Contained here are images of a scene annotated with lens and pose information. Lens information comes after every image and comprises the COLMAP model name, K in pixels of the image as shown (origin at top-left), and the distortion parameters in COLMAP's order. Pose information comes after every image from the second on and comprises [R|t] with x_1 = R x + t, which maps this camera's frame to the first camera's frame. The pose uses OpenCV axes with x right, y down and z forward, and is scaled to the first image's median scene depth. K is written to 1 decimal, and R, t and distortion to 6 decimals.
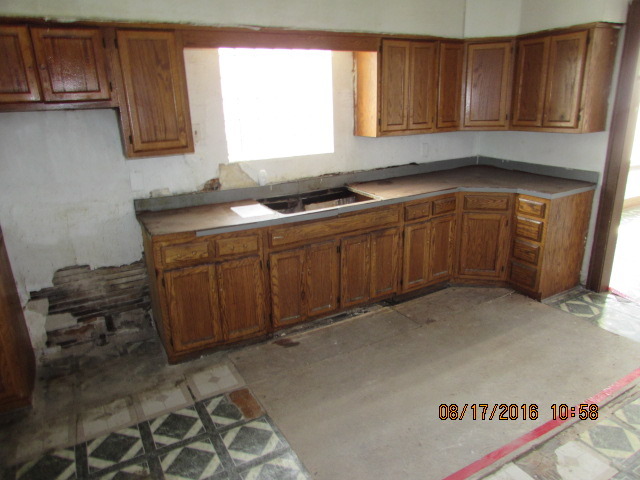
lens RADIAL K [[453.5, 0, 317.9], [0, 453.5, 241.1], [0, 0, 1]] dist [-0.044806, 0.031901]
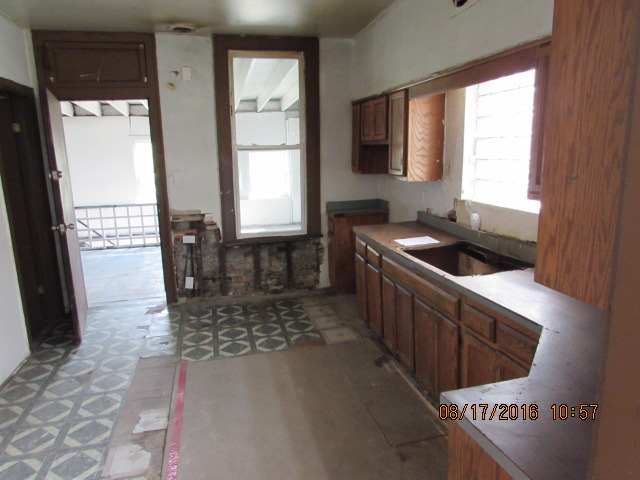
lens RADIAL K [[448.1, 0, 320.8], [0, 448.1, 243.9], [0, 0, 1]] dist [-0.037293, 0.007971]
pose [[-0.260680, 0.238941, -0.935389, 0.997355], [-0.261442, 0.915213, 0.306648, -0.356034], [0.929351, 0.324487, -0.176108, 1.058524]]
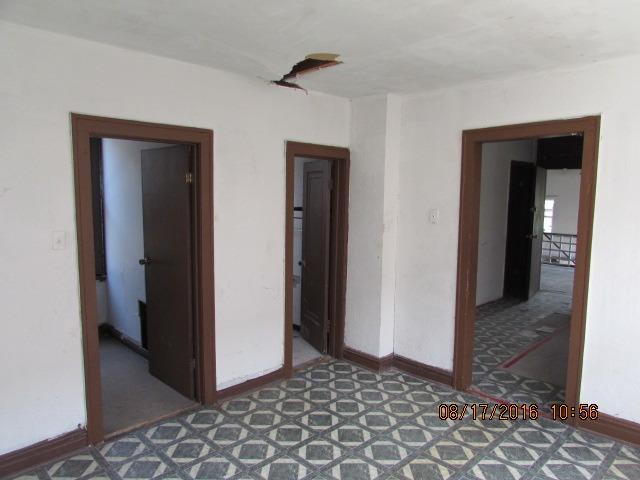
lens RADIAL K [[453.5, 0, 317.9], [0, 453.5, 241.1], [0, 0, 1]] dist [-0.044806, 0.031901]
pose [[-0.964033, 0.053032, -0.260439, 1.752039], [-0.059529, 0.911915, 0.406038, -0.720945], [0.259031, 0.406938, -0.875959, 1.980388]]
